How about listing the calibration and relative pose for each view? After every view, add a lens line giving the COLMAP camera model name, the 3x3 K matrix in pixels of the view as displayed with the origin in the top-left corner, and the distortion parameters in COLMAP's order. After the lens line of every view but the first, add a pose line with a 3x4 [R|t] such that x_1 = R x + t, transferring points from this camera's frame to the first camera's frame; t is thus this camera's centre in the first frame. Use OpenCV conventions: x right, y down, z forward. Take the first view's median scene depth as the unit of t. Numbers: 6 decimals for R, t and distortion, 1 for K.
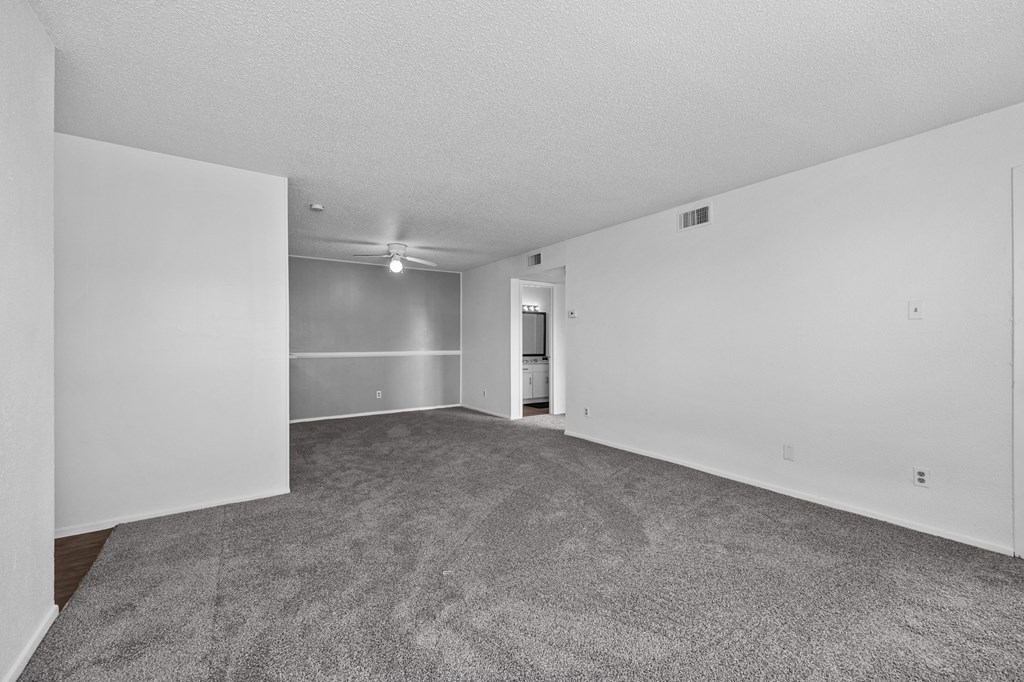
lens RADIAL K [[423.2, 0, 512.0], [0, 423.2, 341.0], [0, 0, 1]] dist [0.000398, -0.000053]
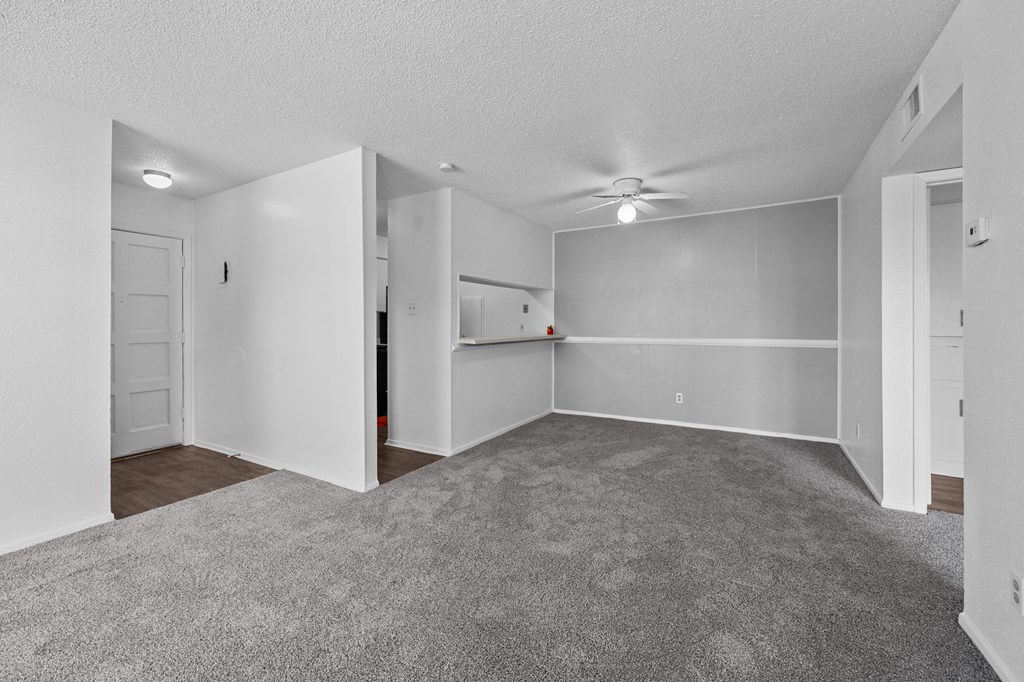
lens RADIAL K [[418.3, 0, 511.0], [0, 418.3, 325.3], [0, 0, 1]] dist [-0.002682, -0.000053]
pose [[0.433188, 0.003251, -0.901298, 0.181844], [0.000625, 0.999992, 0.003908, 0.000946], [0.901303, -0.002256, 0.433183, 0.404260]]
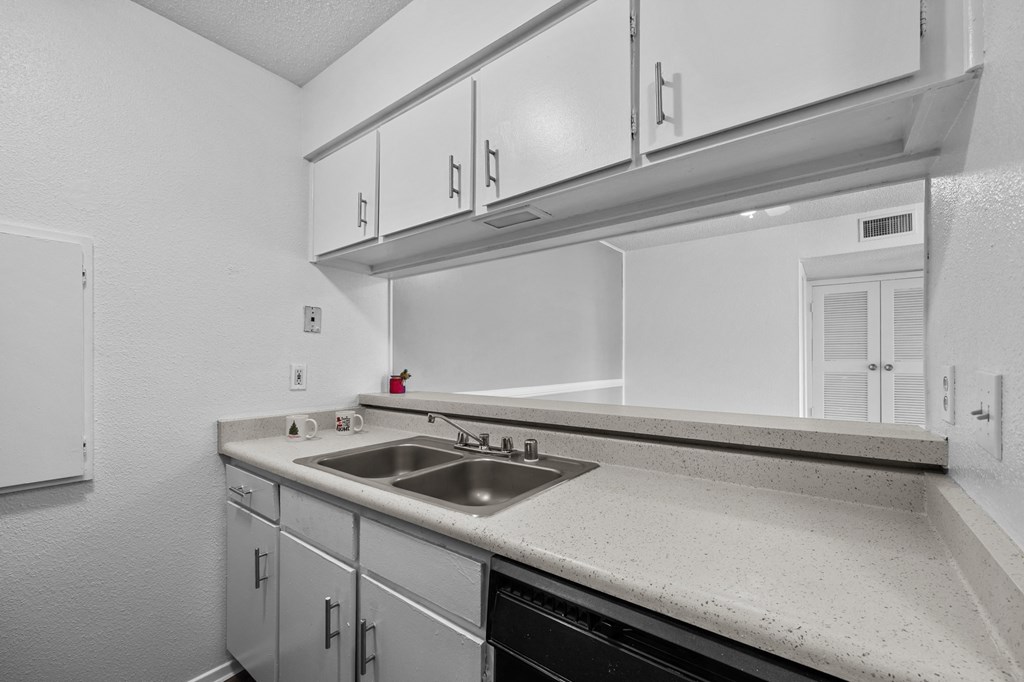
lens RADIAL K [[422.1, 0, 512.2], [0, 422.1, 359.9], [0, 0, 1]] dist [-0.000365, -0.000002]
pose [[0.944801, 0.003840, 0.327622, -0.485897], [-0.002287, 0.999984, -0.005124, -0.001593], [-0.327637, 0.004092, 0.944795, 0.487642]]
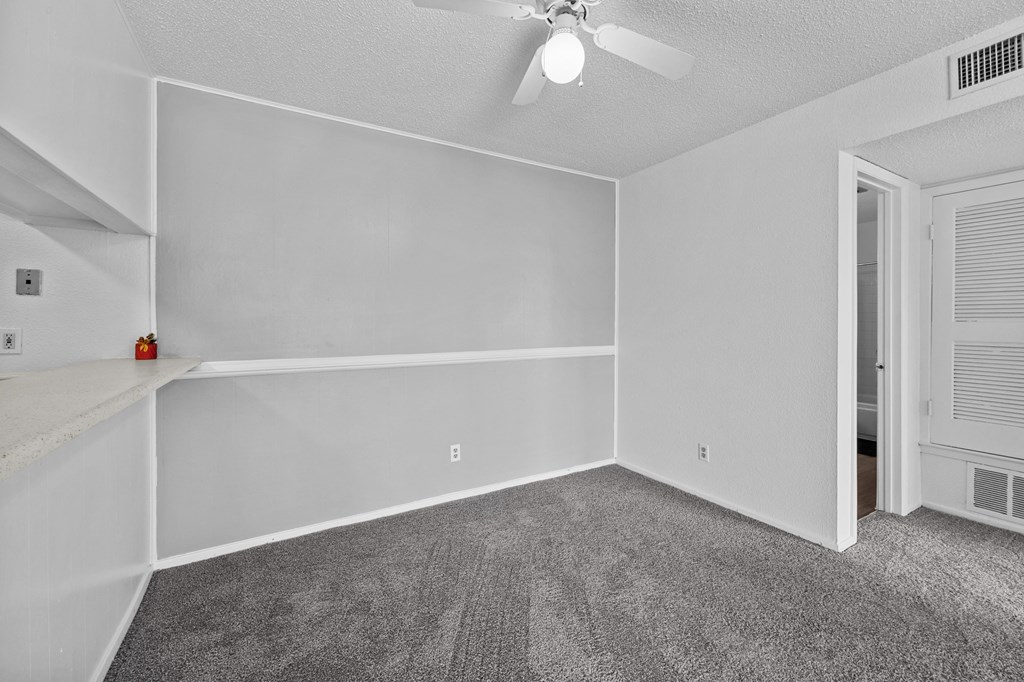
lens RADIAL K [[418.3, 0, 511.0], [0, 418.3, 325.3], [0, 0, 1]] dist [-0.002682, -0.000053]
pose [[0.998255, 0.001762, -0.059028, -0.216294], [-0.001290, 0.999967, 0.008038, -0.004020], [0.059041, -0.007948, 0.998224, 0.540489]]
